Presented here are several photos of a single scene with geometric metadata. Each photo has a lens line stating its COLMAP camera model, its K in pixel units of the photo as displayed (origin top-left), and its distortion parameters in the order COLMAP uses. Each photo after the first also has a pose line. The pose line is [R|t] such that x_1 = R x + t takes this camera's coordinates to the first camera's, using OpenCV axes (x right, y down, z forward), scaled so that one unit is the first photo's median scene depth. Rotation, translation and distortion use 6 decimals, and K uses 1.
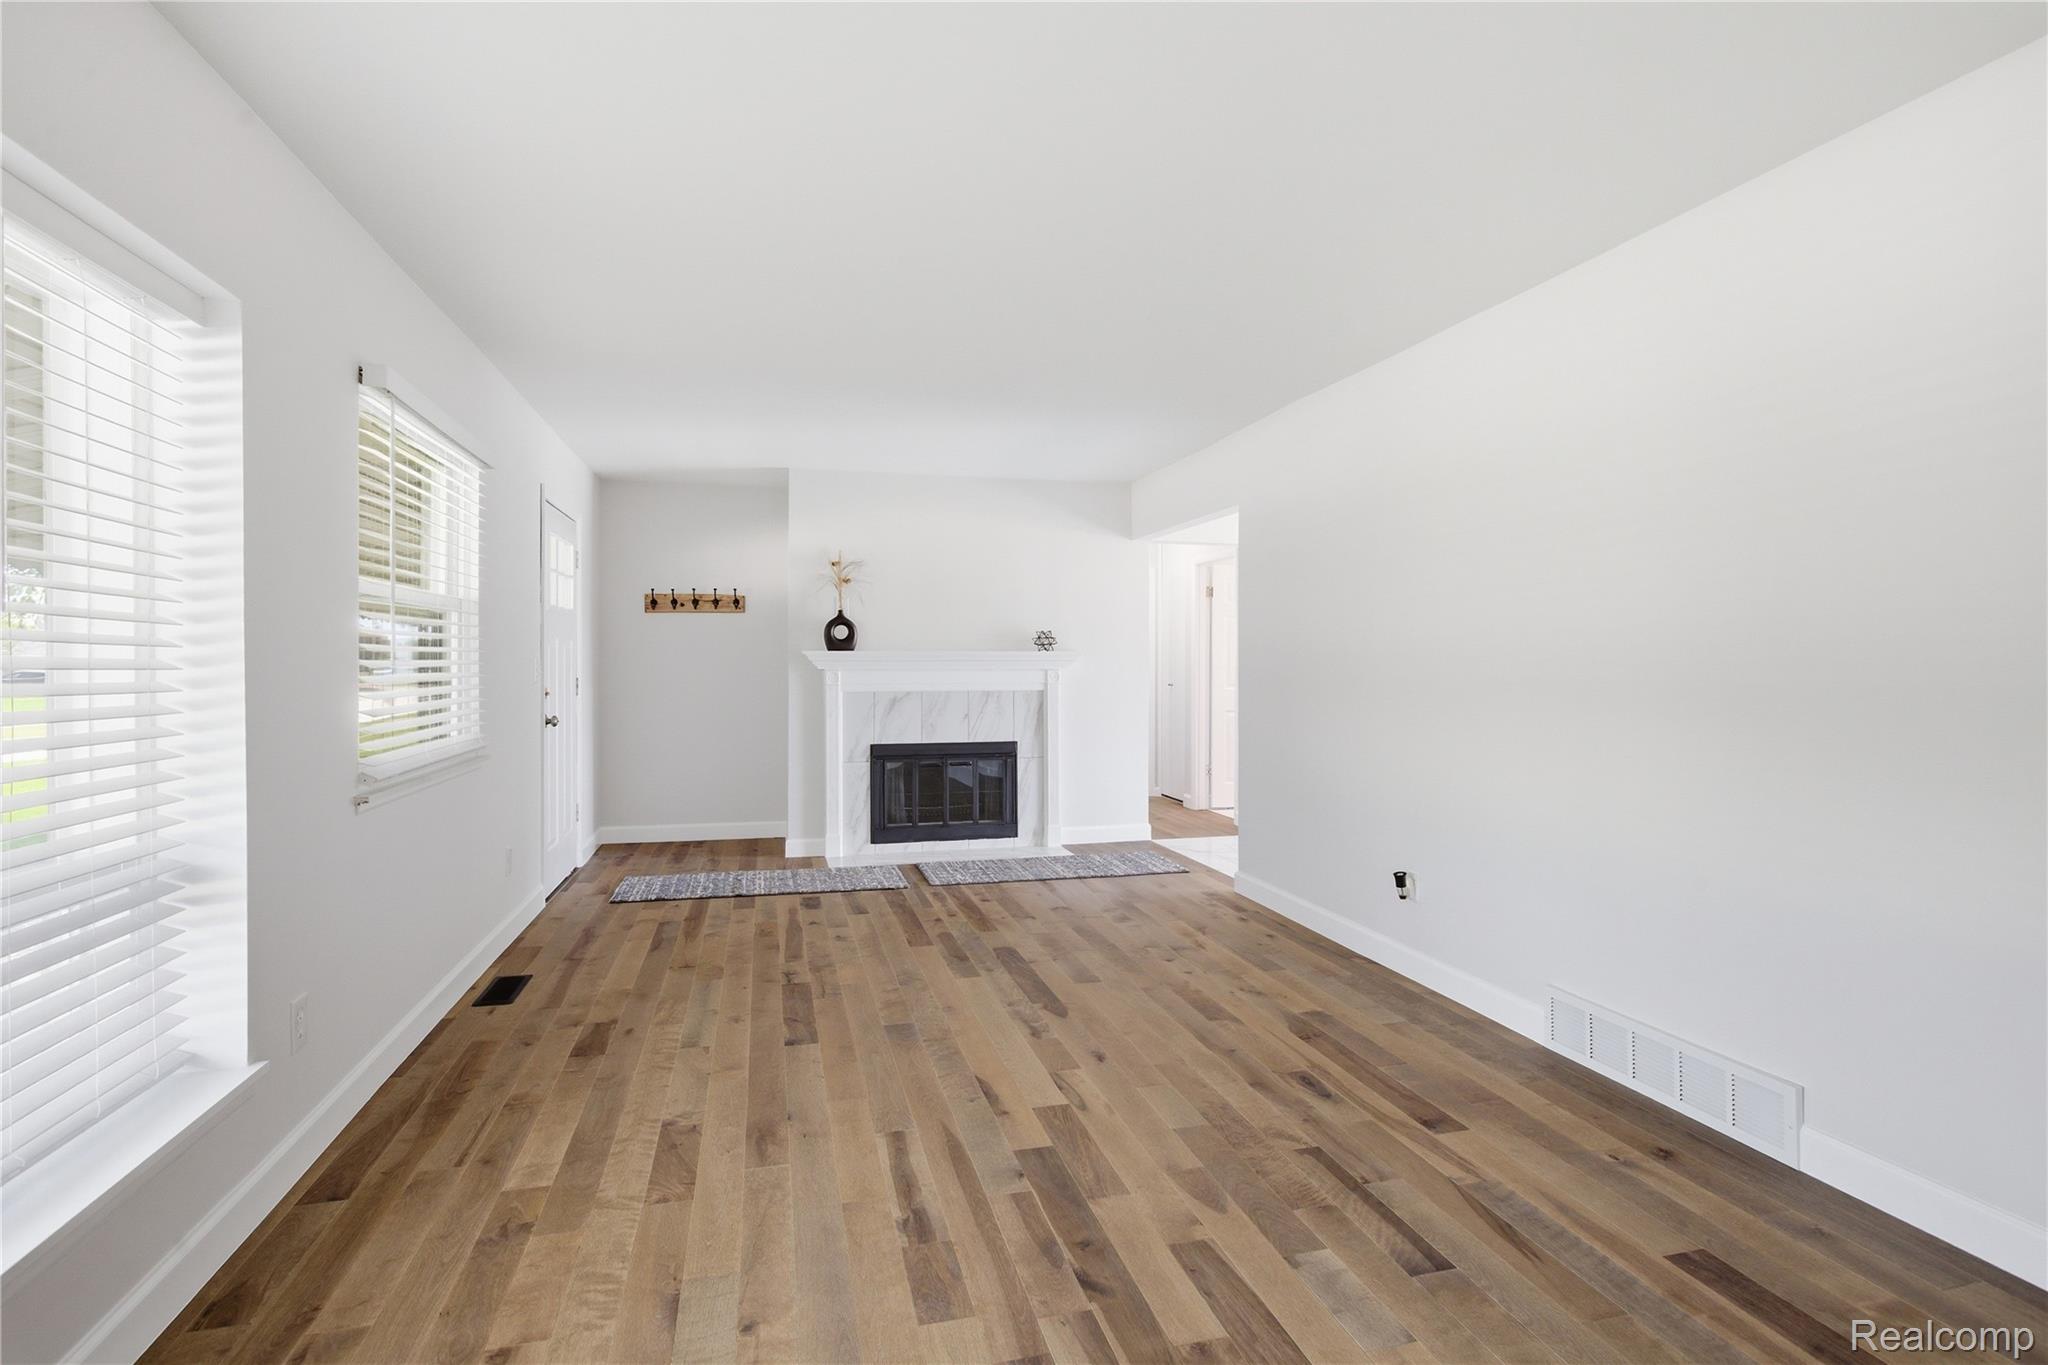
lens RADIAL K [[970.8, 0, 1020.5], [0, 970.8, 658.9], [0, 0, 1]] dist [0.002176, 0.000390]
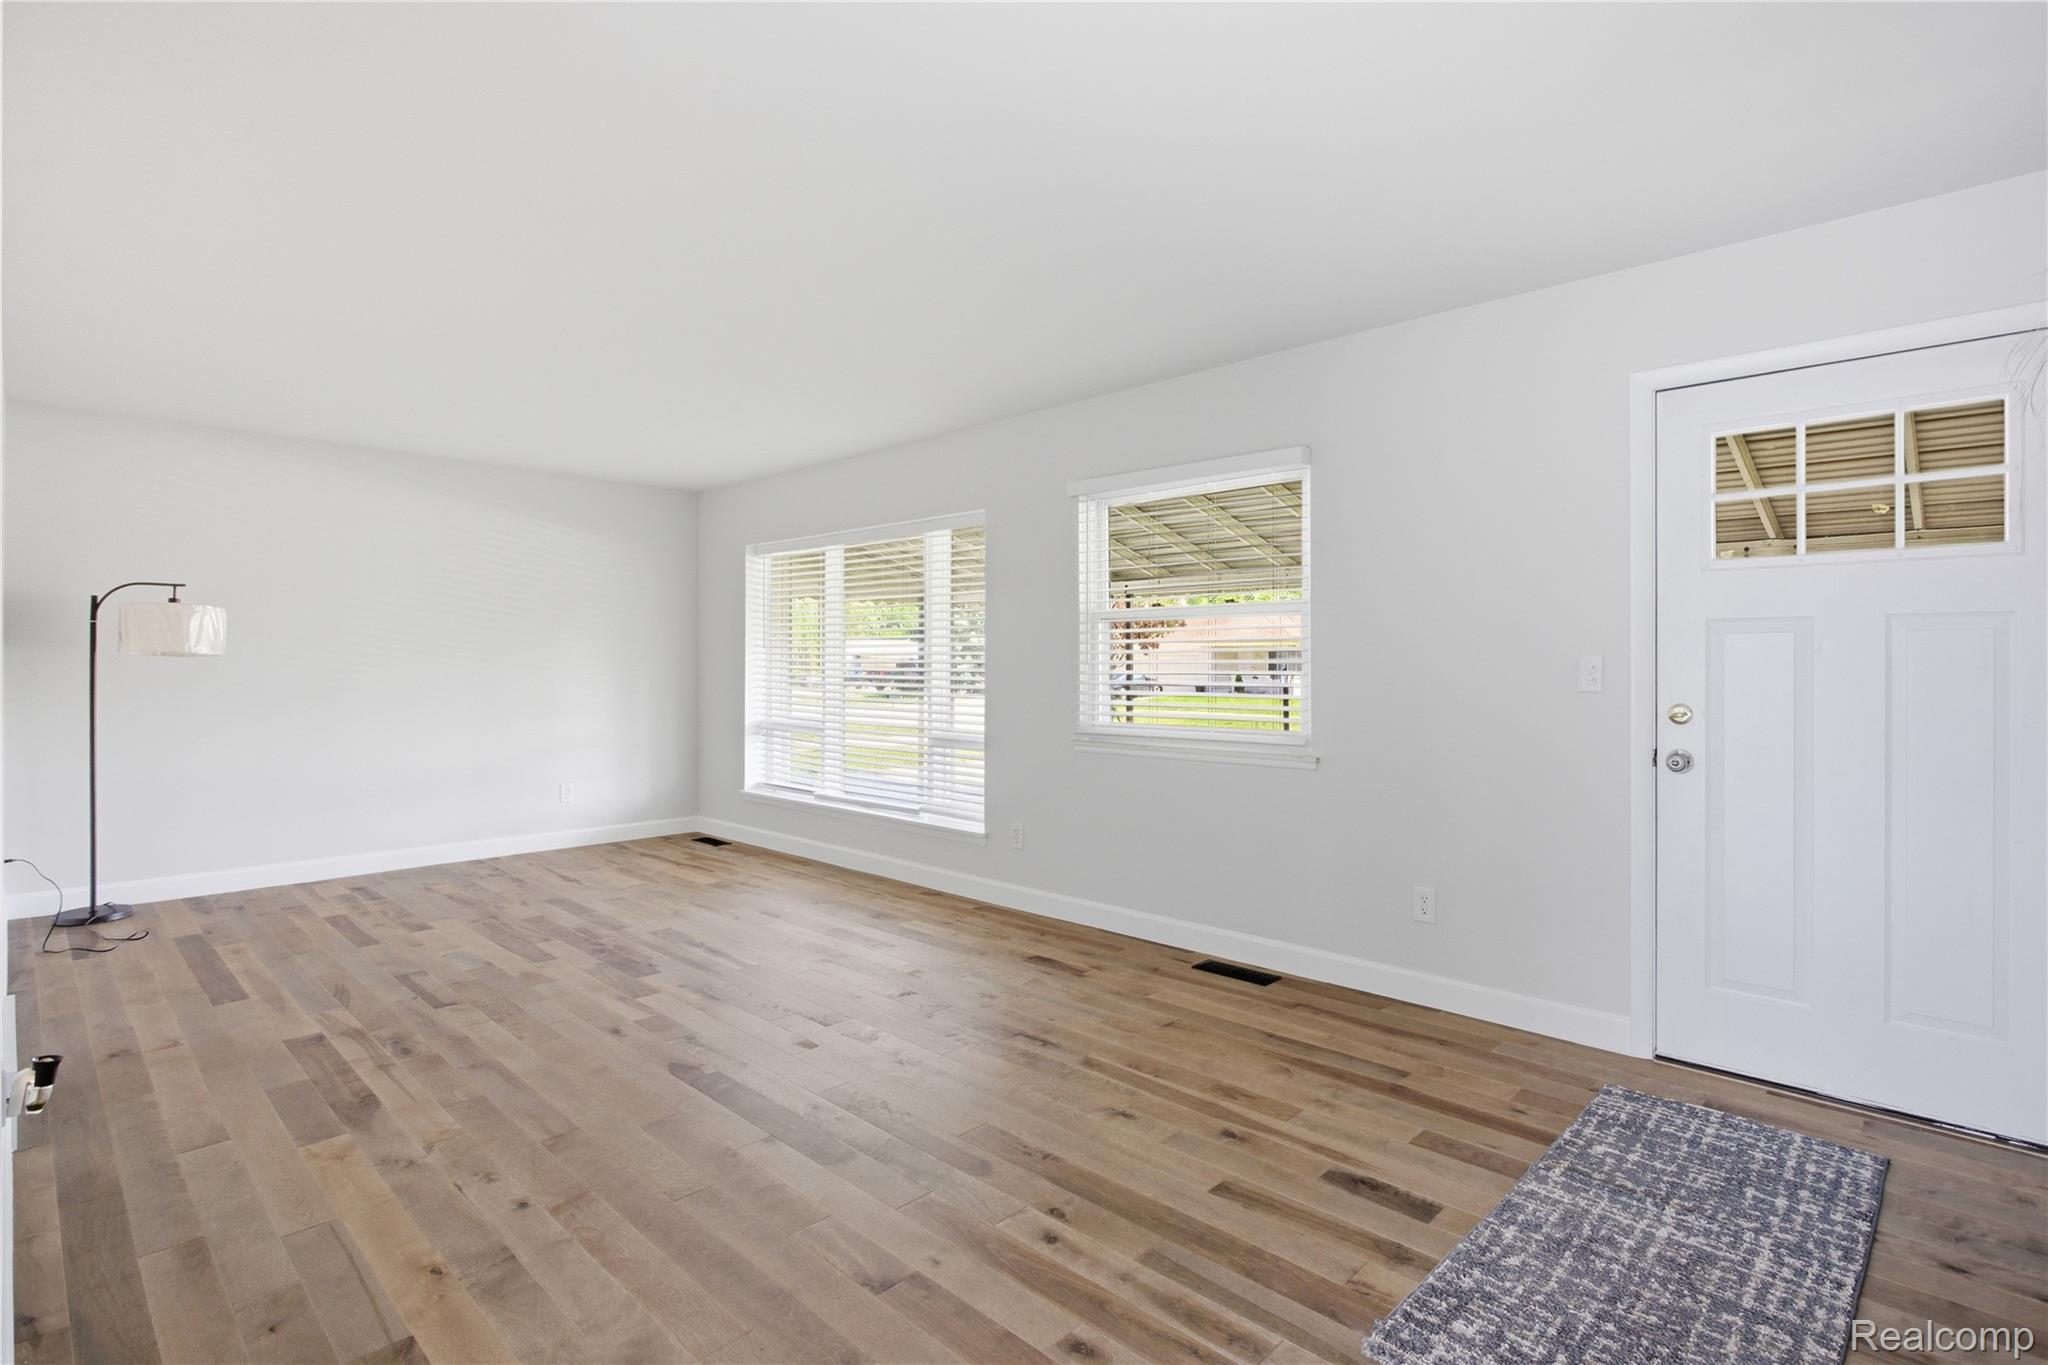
lens RADIAL K [[970.8, 0, 1020.5], [0, 970.8, 658.9], [0, 0, 1]] dist [0.002176, 0.000390]
pose [[-0.846552, 0.000742, -0.532305, 0.259517], [0.004045, 0.999979, -0.005039, 0.006424], [0.532290, -0.006419, -0.846538, 2.029990]]
